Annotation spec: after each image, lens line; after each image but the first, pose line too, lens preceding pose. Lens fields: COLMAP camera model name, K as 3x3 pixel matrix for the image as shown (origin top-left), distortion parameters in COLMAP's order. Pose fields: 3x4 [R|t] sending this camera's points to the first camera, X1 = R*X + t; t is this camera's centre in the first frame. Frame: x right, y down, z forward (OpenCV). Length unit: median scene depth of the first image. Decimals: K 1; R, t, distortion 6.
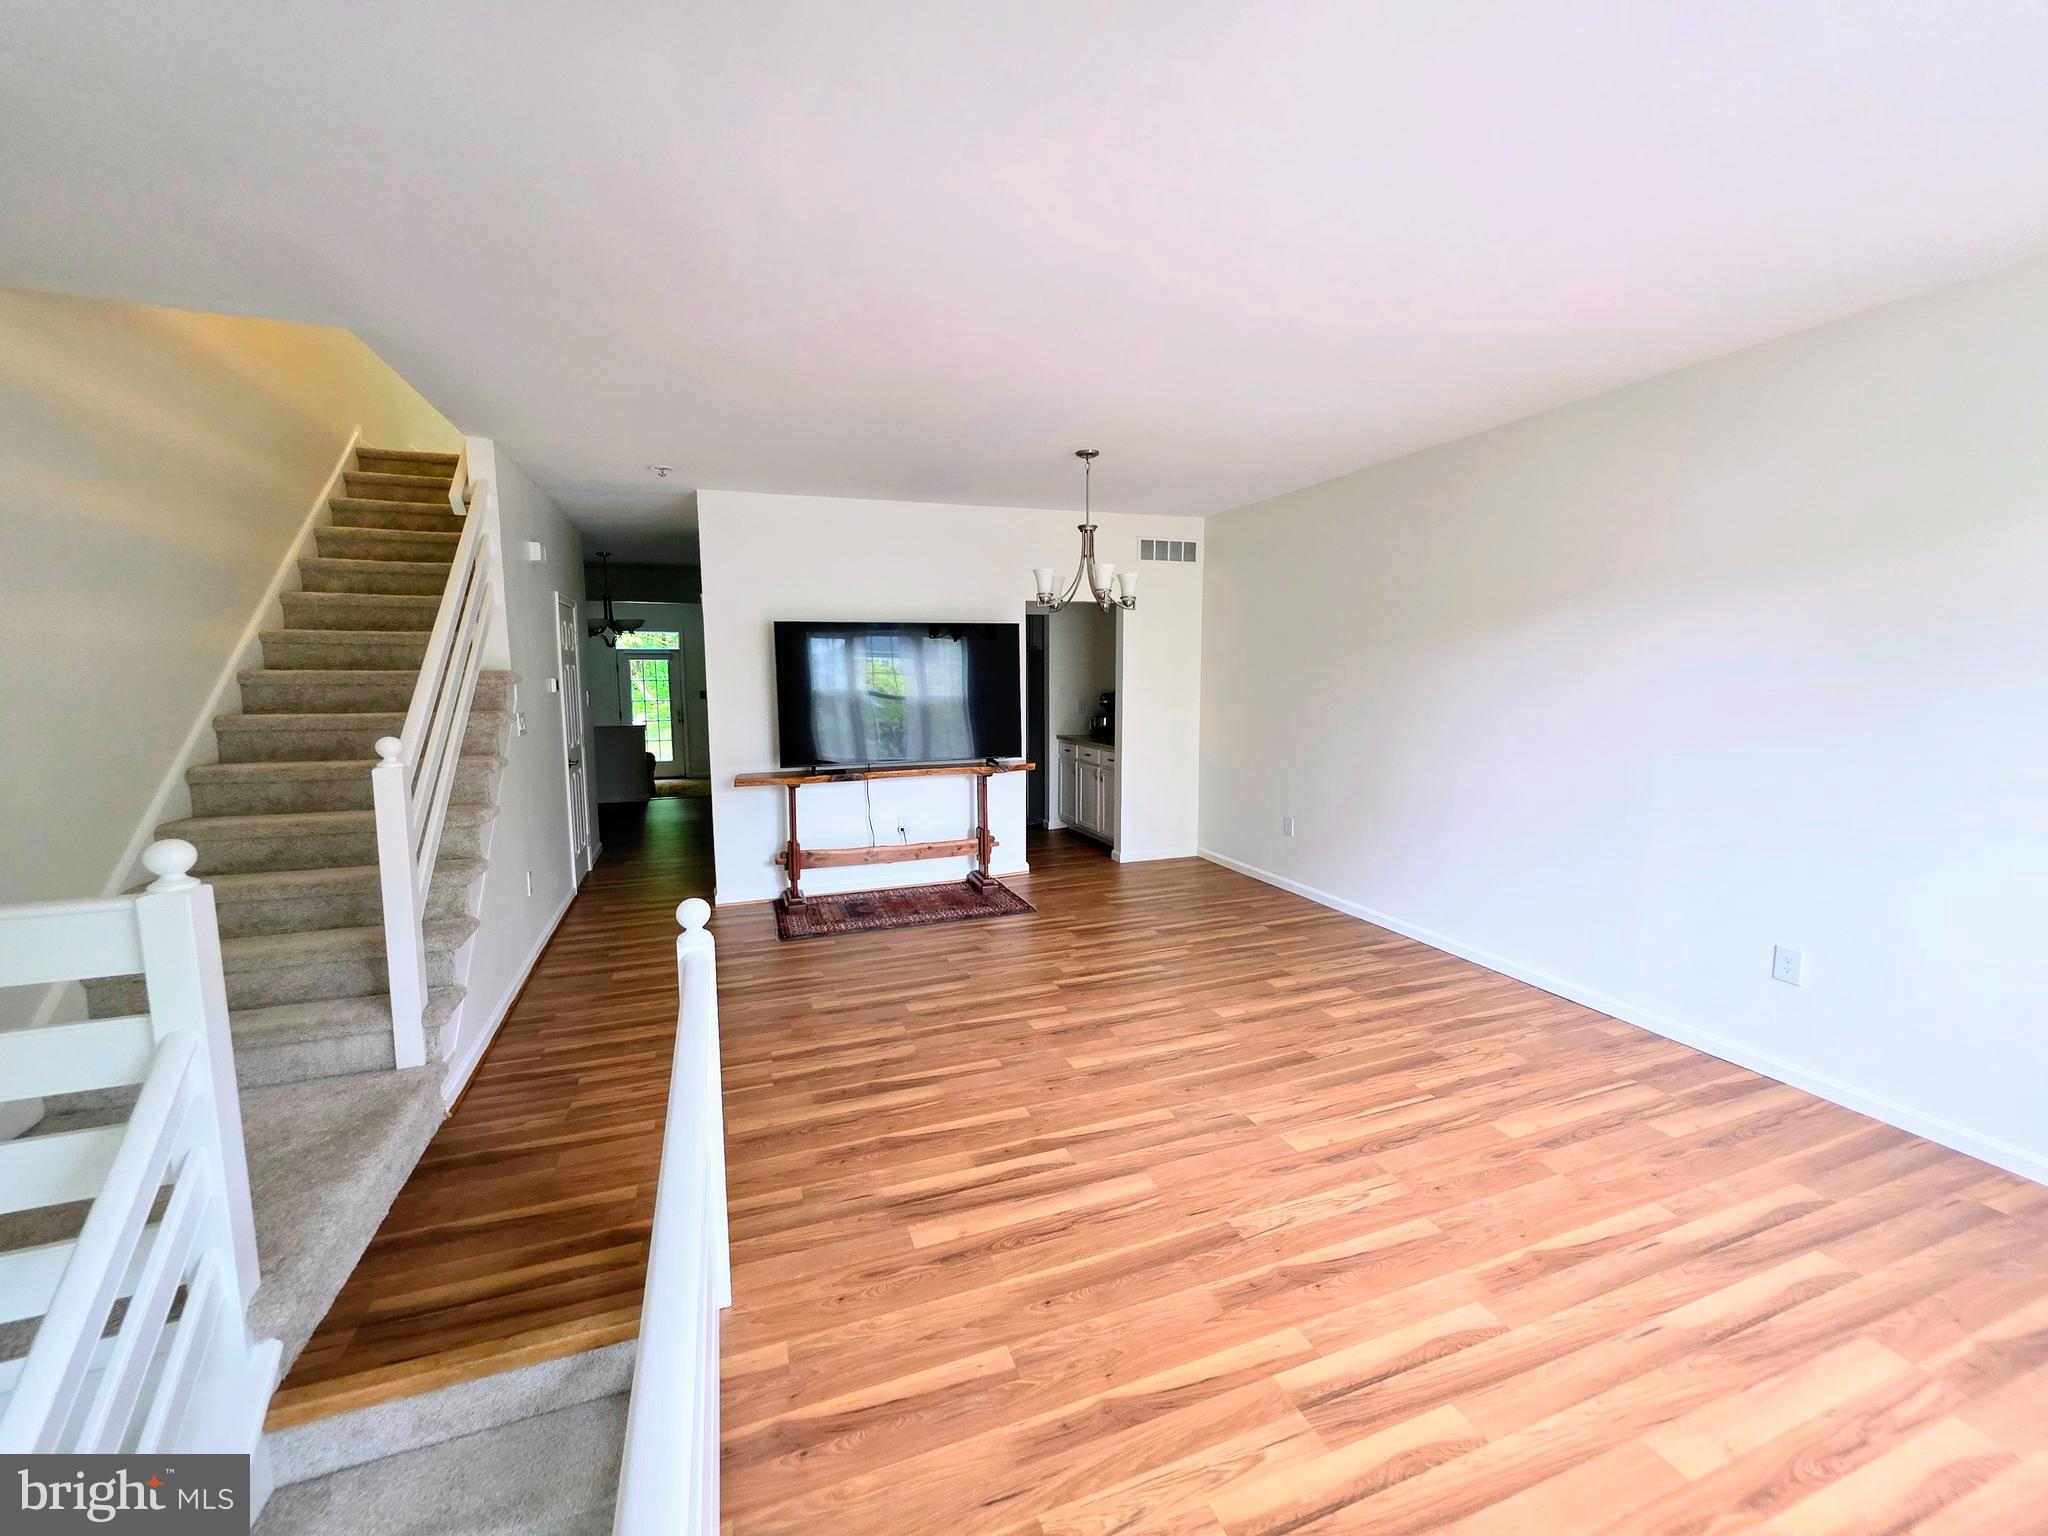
lens RADIAL K [[820.3, 0, 1021.4], [0, 820.3, 763.9], [0, 0, 1]] dist [-0.000172, 0.001339]
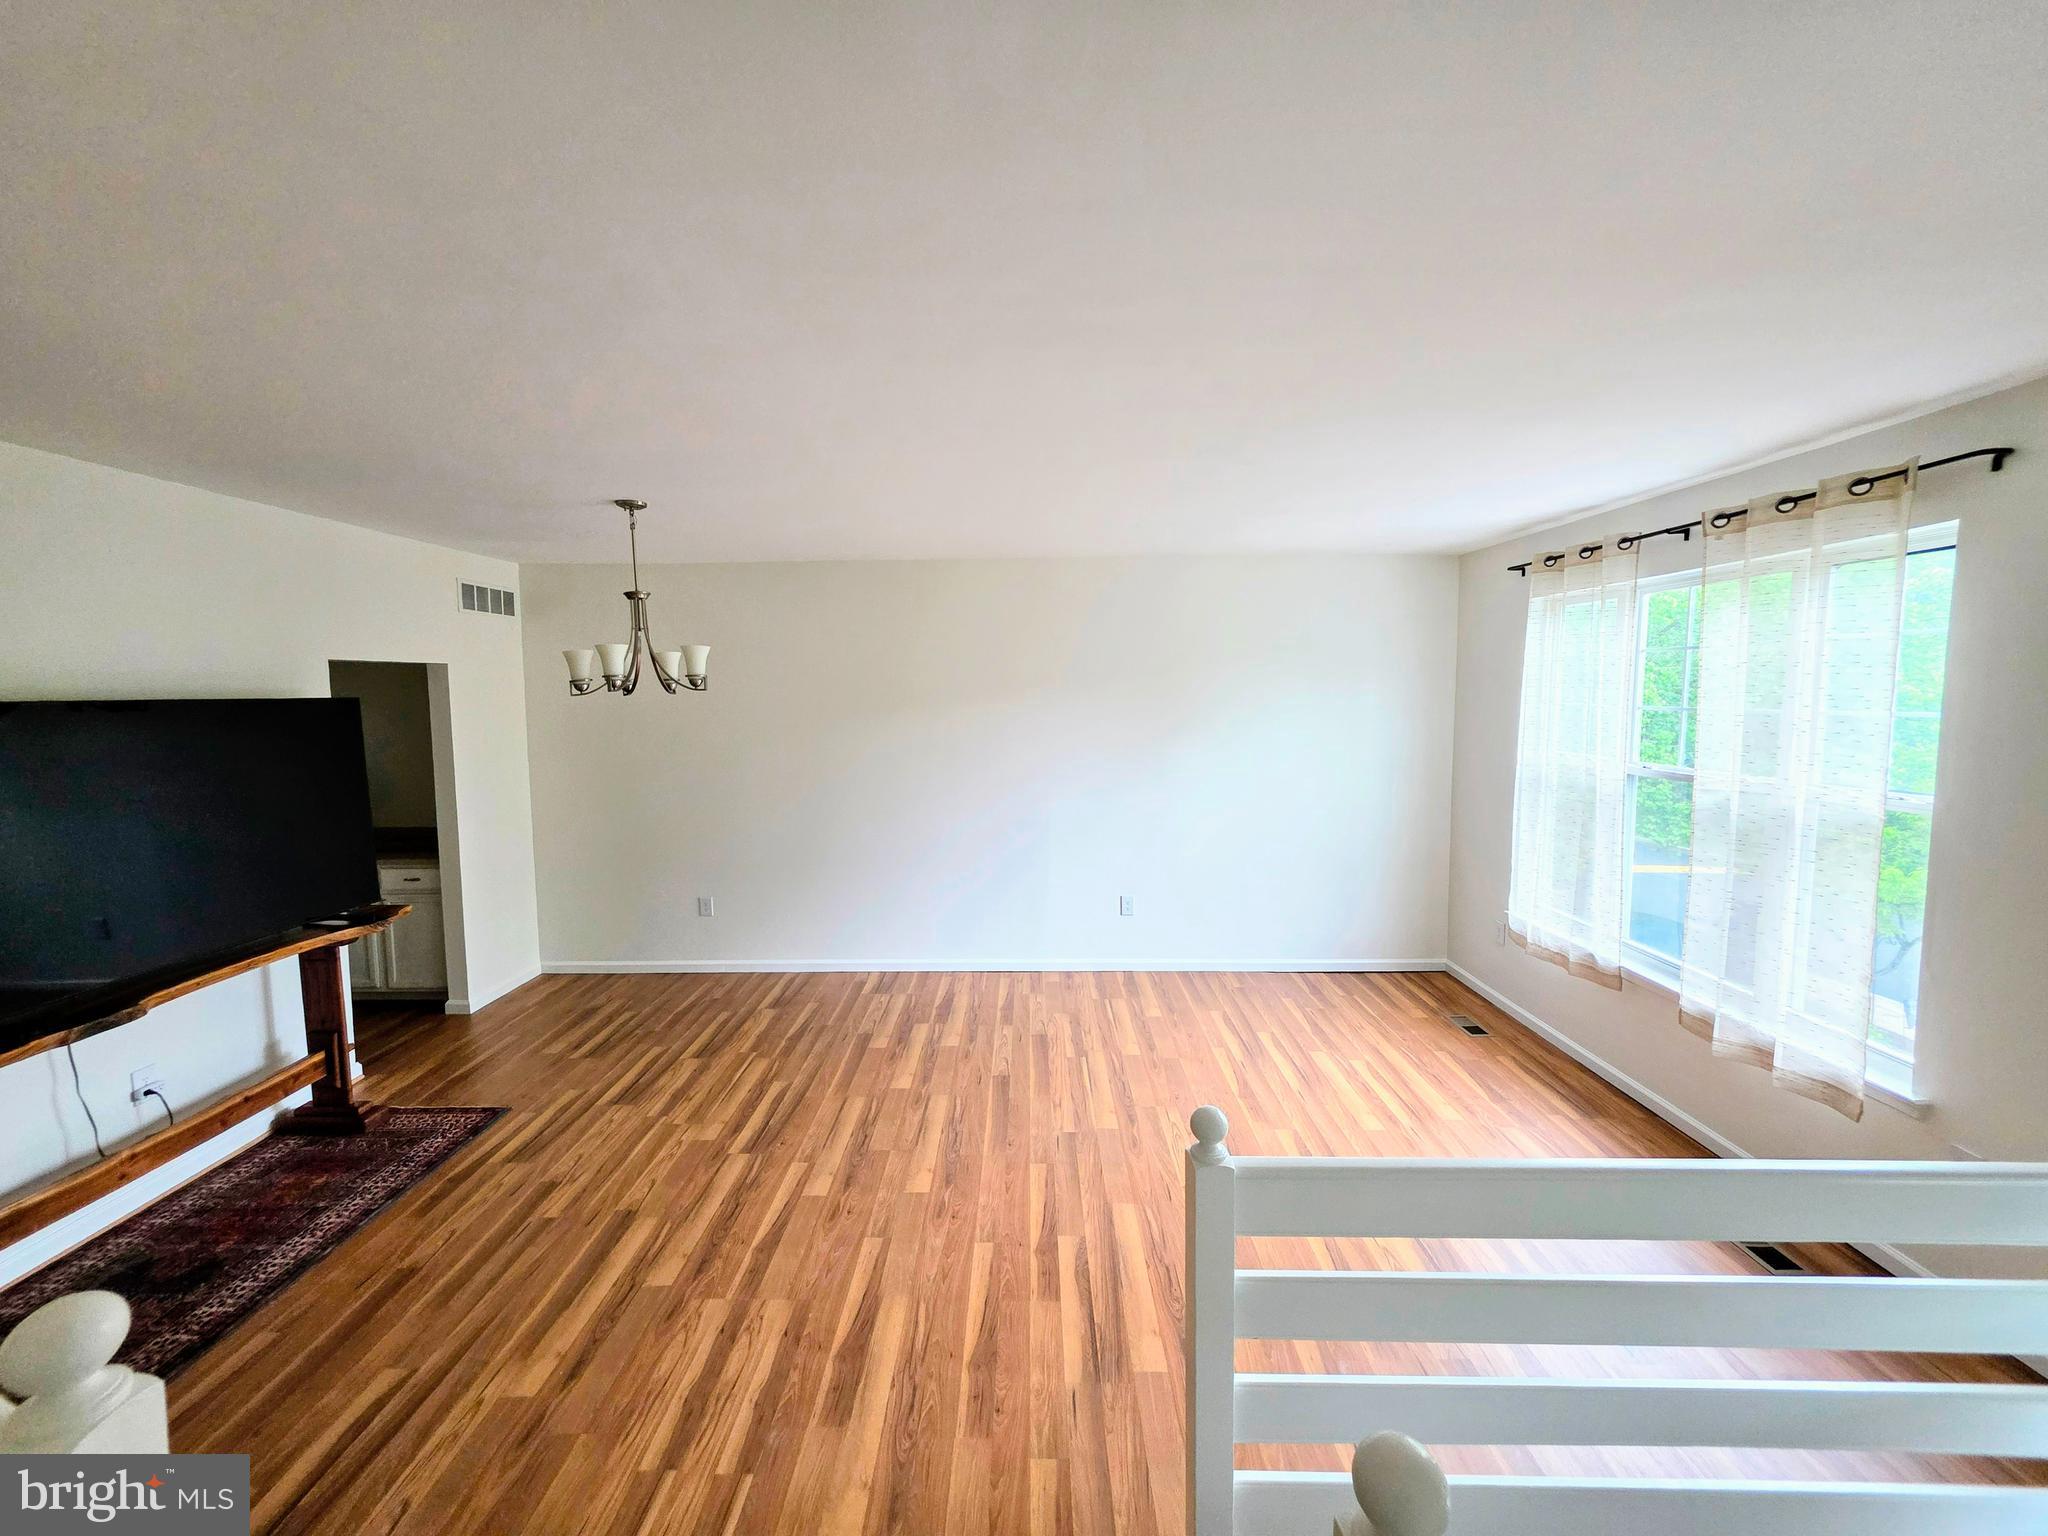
lens RADIAL K [[820.3, 0, 1023.3], [0, 820.3, 755.4], [0, 0, 1]] dist [-0.000172, 0.001339]
pose [[0.357052, -0.069414, 0.931502, -0.604379], [0.114935, 0.992922, 0.029936, -0.121550], [-0.926986, 0.096374, 0.362503, 0.401625]]
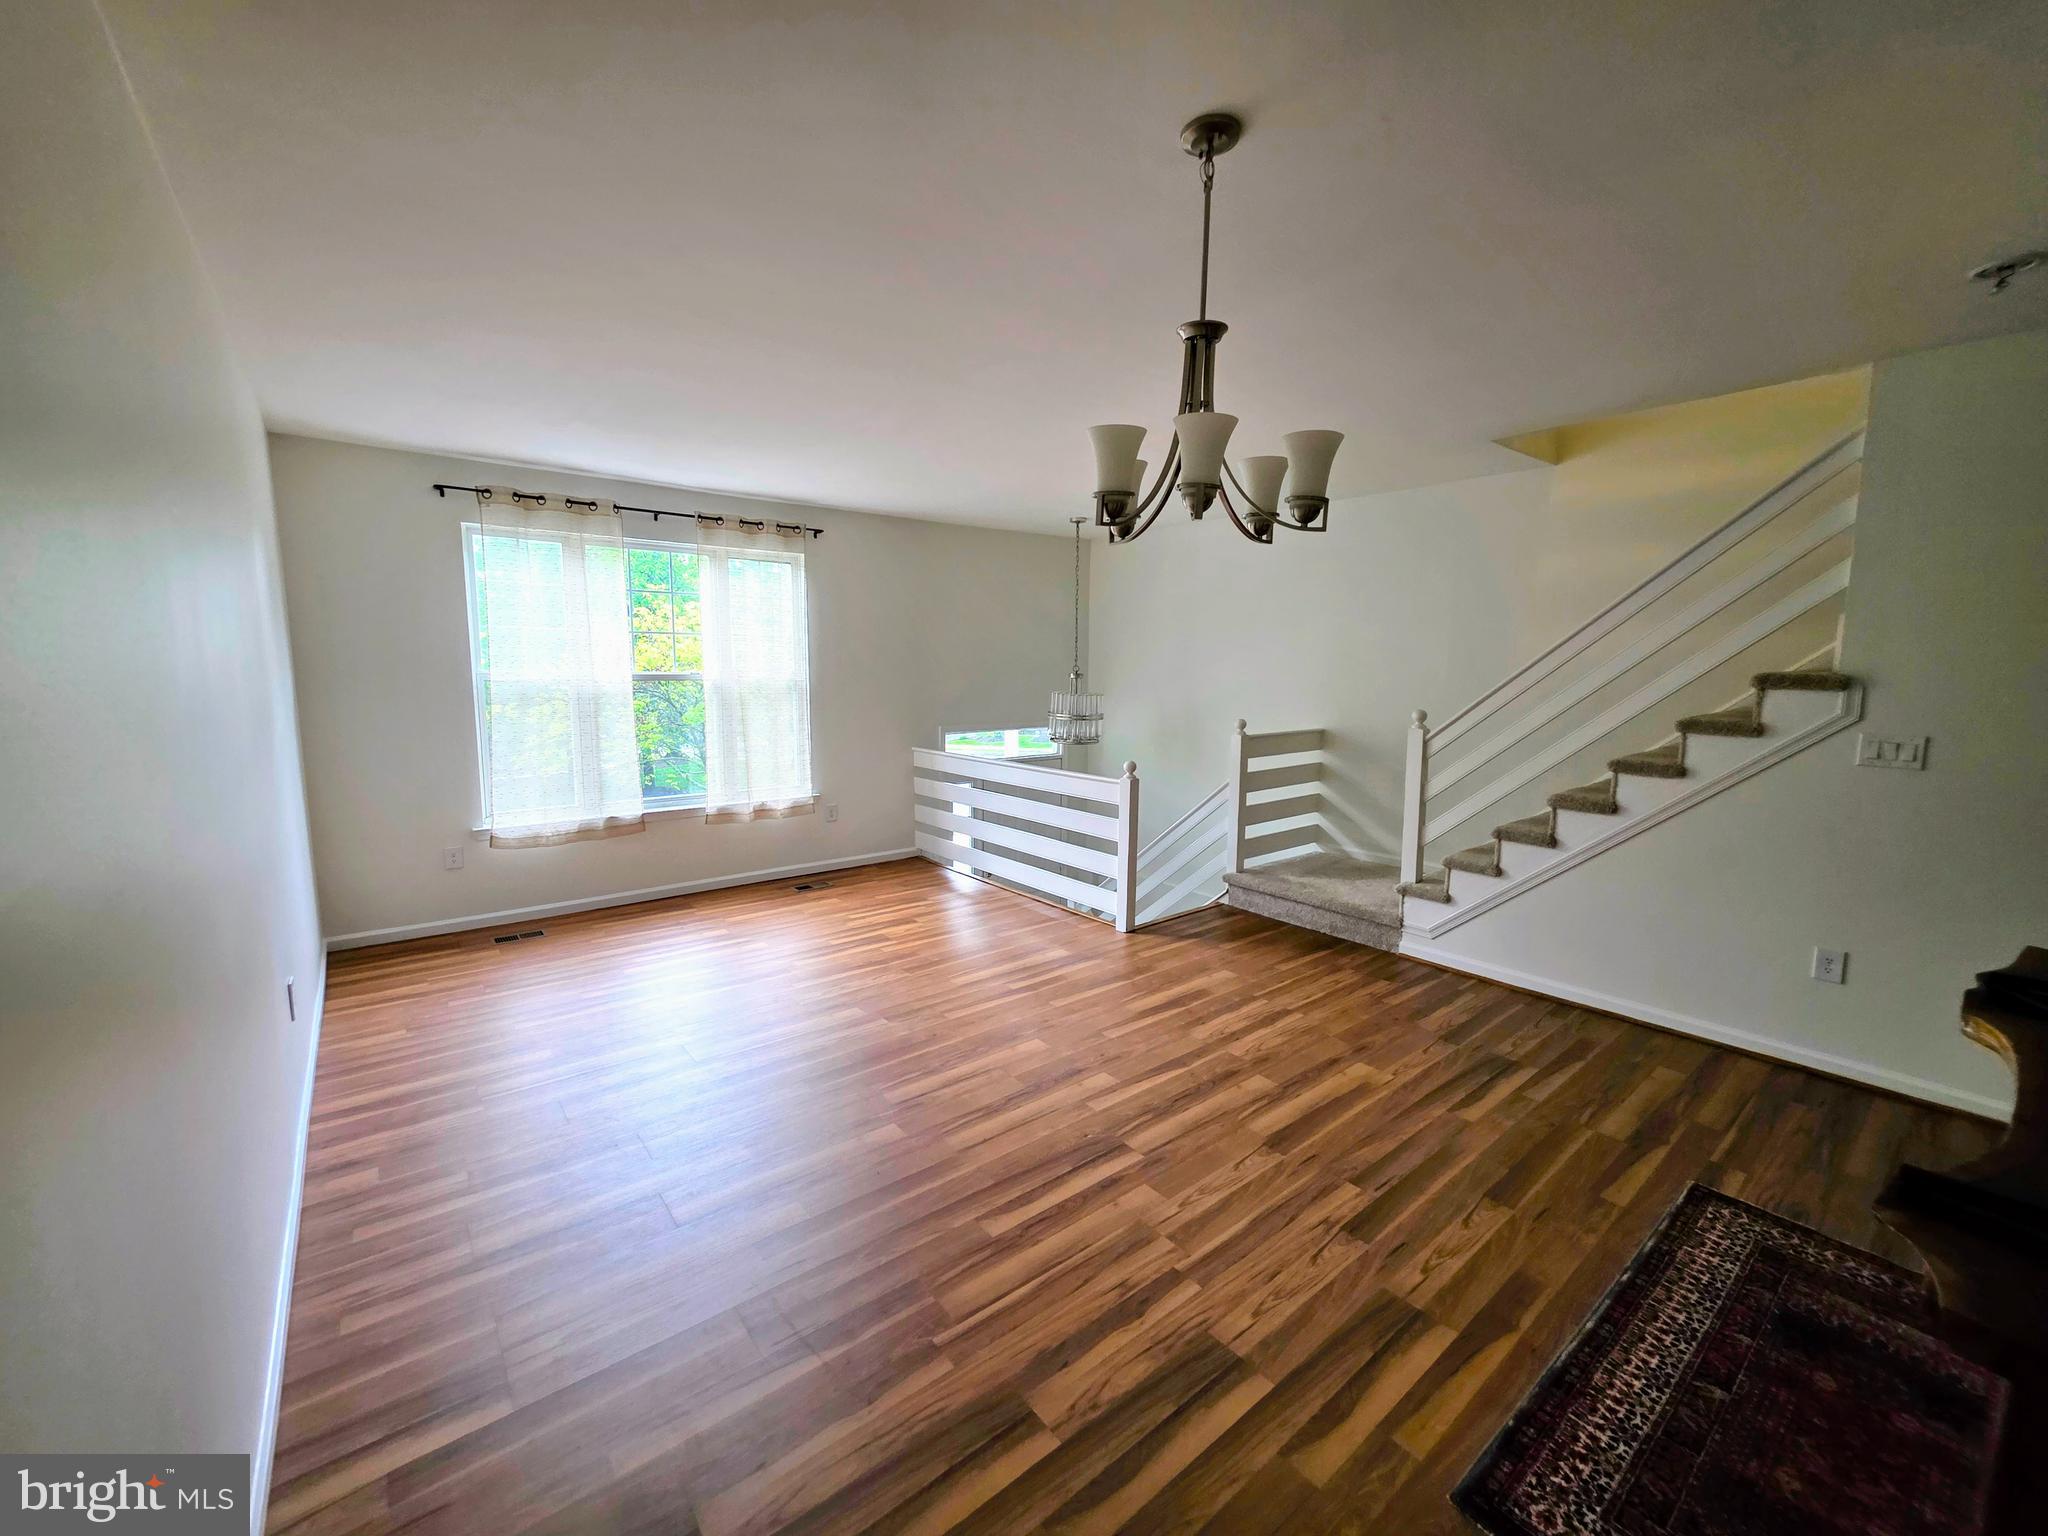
lens RADIAL K [[820.3, 0, 1009.9], [0, 820.3, 755.3], [0, 0, 1]] dist [-0.000172, 0.001339]
pose [[-0.952614, 0.034805, -0.302185, 0.331090], [-0.035508, 0.973917, 0.224111, -0.188860], [0.302103, 0.224221, -0.926530, 1.531759]]
